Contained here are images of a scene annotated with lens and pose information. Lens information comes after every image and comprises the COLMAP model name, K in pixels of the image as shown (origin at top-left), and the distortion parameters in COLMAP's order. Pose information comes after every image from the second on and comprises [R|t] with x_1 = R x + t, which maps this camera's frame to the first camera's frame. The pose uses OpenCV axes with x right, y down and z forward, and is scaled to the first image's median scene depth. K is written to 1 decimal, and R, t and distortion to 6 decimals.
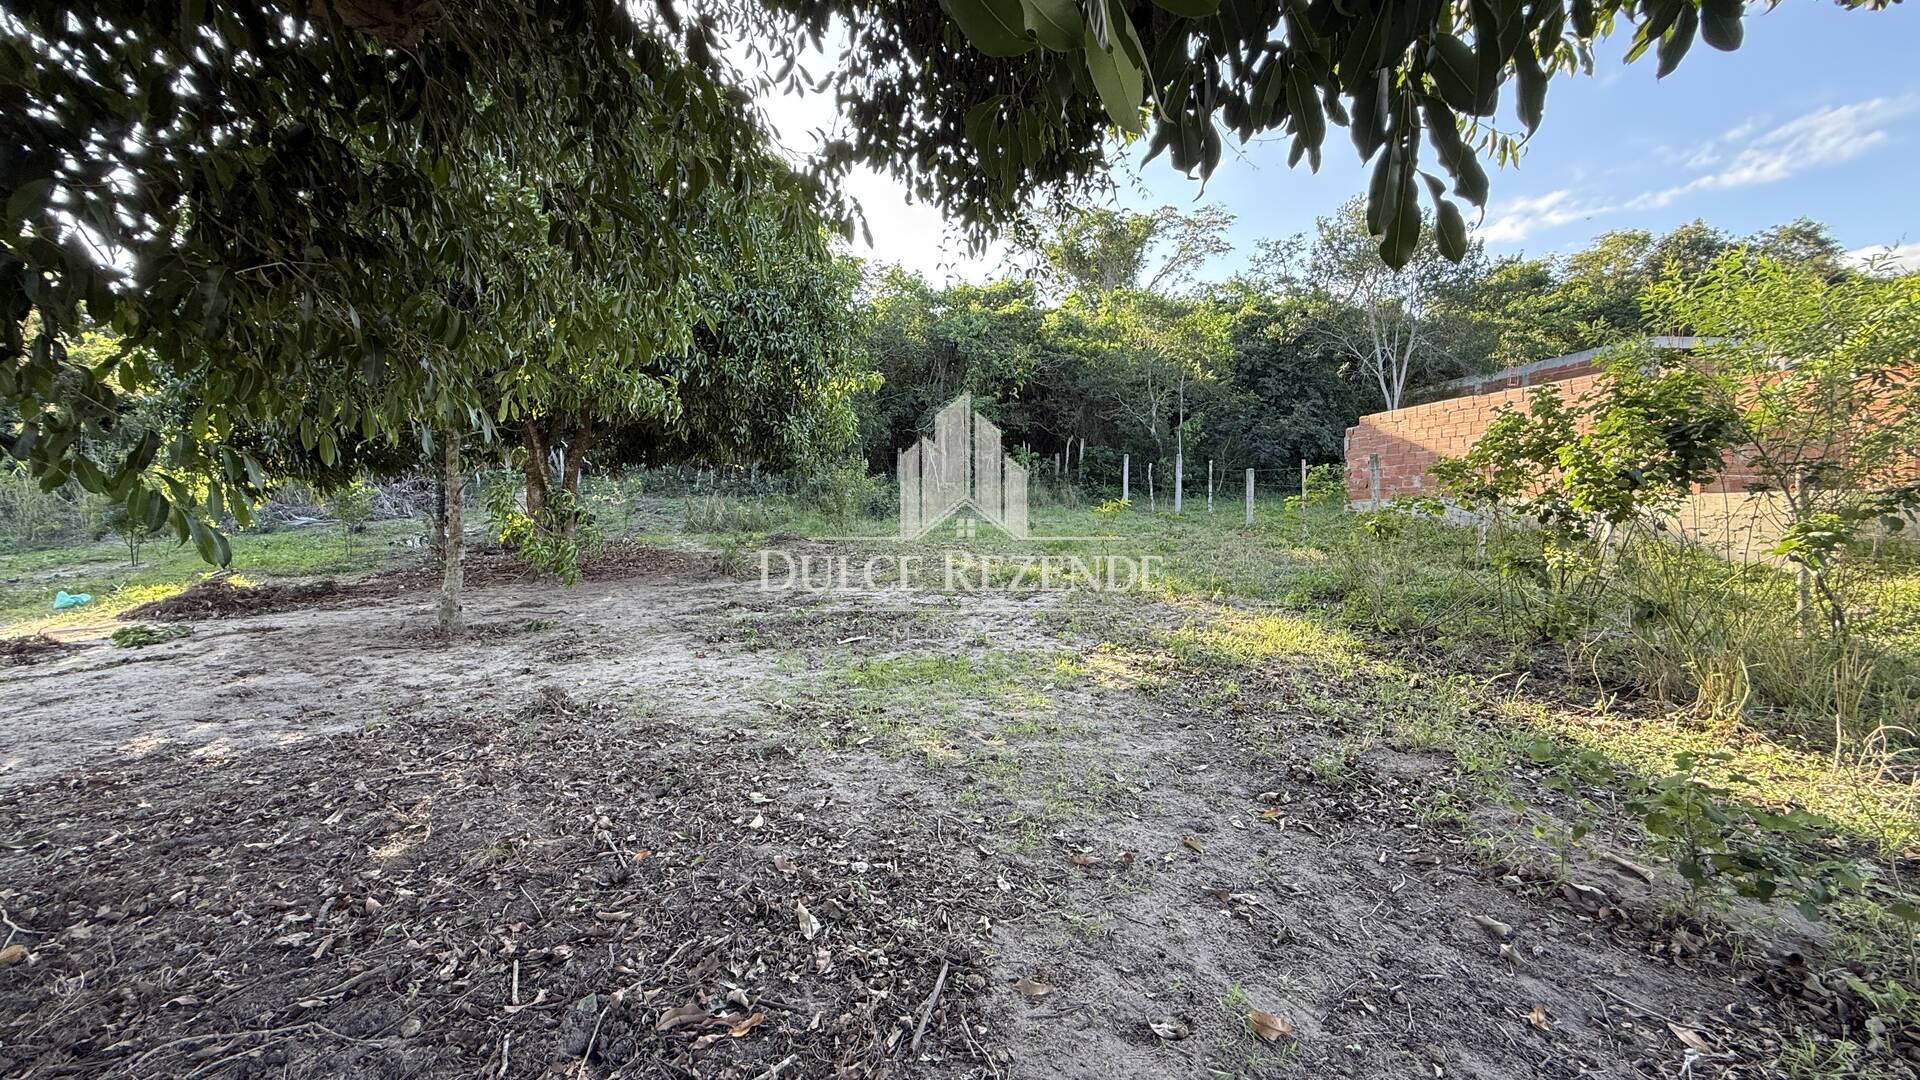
lens RADIAL K [[765.0, 0, 955.3], [0, 765.0, 532.4], [0, 0, 1]] dist [-0.000693, 0.000122]
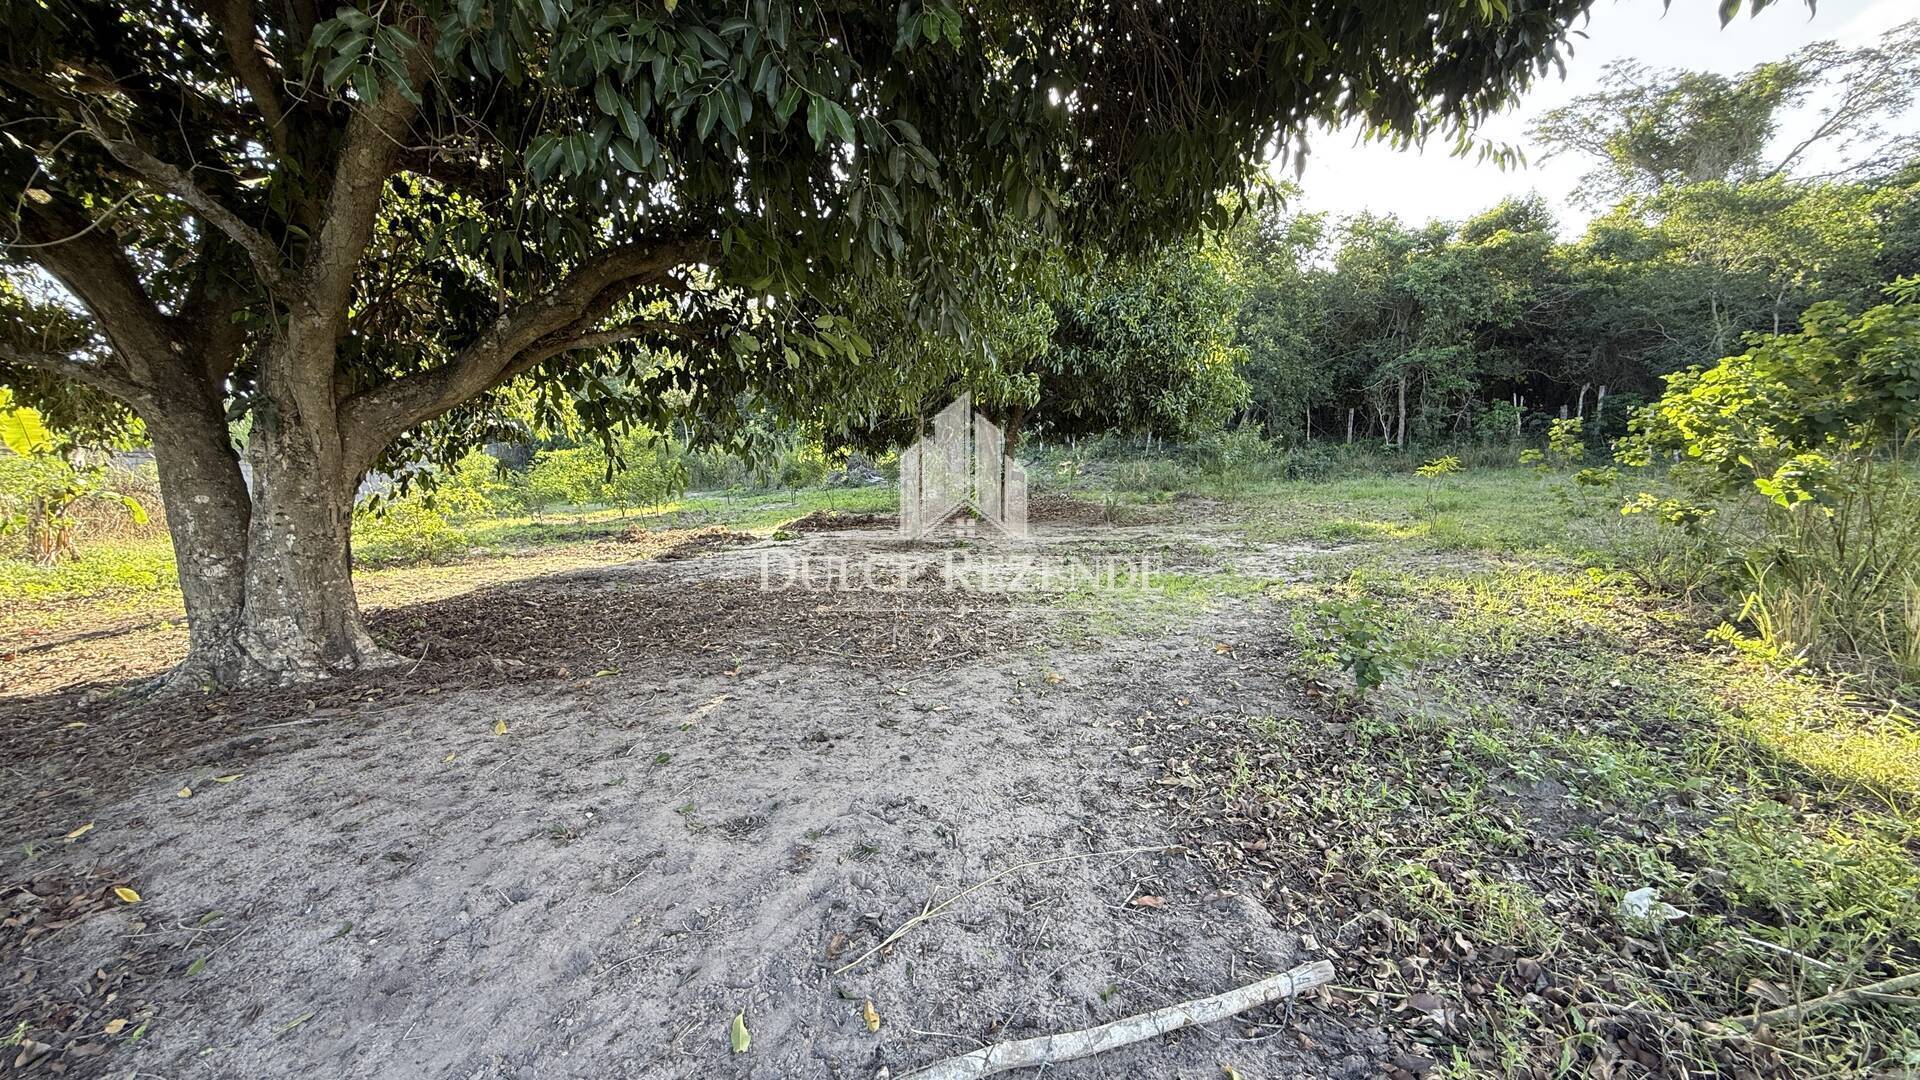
lens RADIAL K [[765.0, 0, 956.6], [0, 765.0, 537.4], [0, 0, 1]] dist [-0.000693, 0.000122]
pose [[0.806190, 0.049186, -0.589609, 0.210354], [-0.019696, 0.998217, 0.056341, 0.013678], [0.591329, -0.033808, 0.805721, -0.142658]]
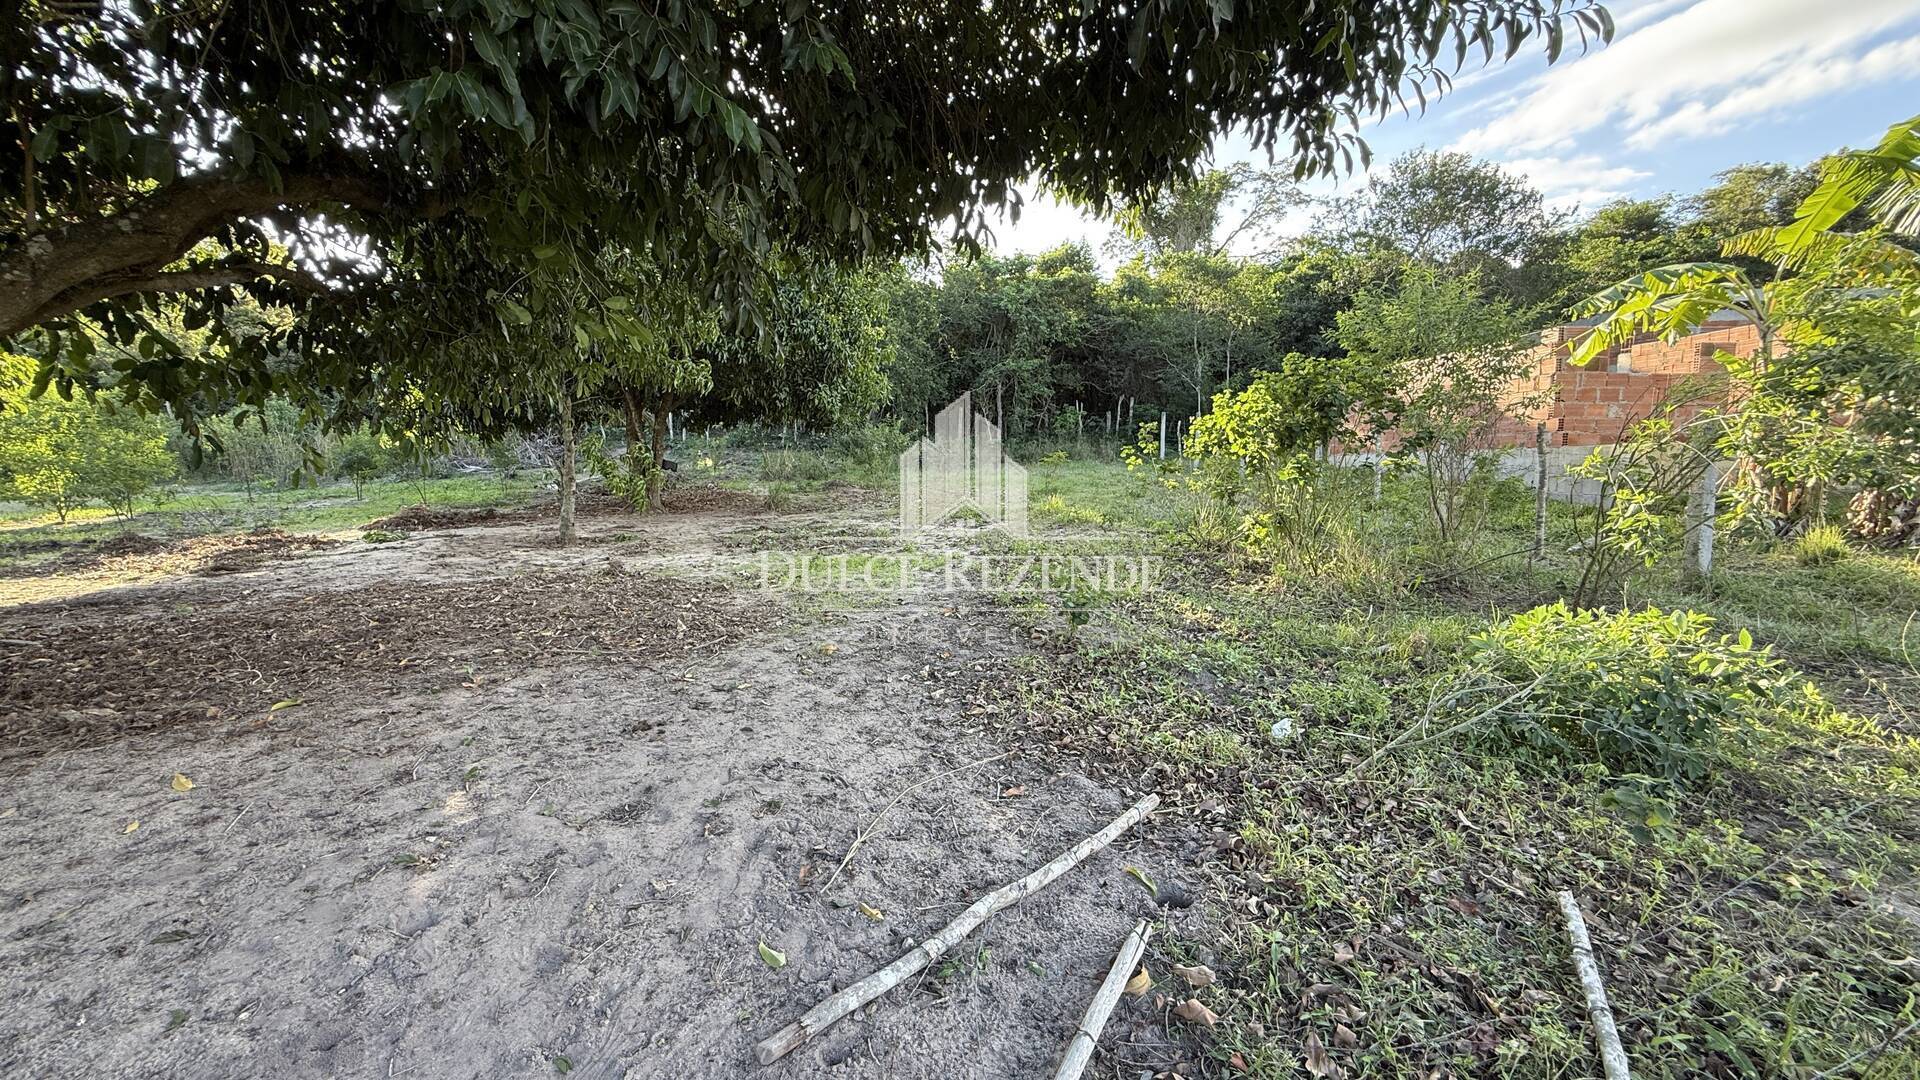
lens RADIAL K [[765.0, 0, 957.1], [0, 765.0, 536.2], [0, 0, 1]] dist [-0.000693, 0.000122]
pose [[0.989970, 0.017613, -0.140174, 0.163701], [-0.009235, 0.998144, 0.060199, 0.016989], [0.140974, -0.058301, 0.988295, -0.195419]]
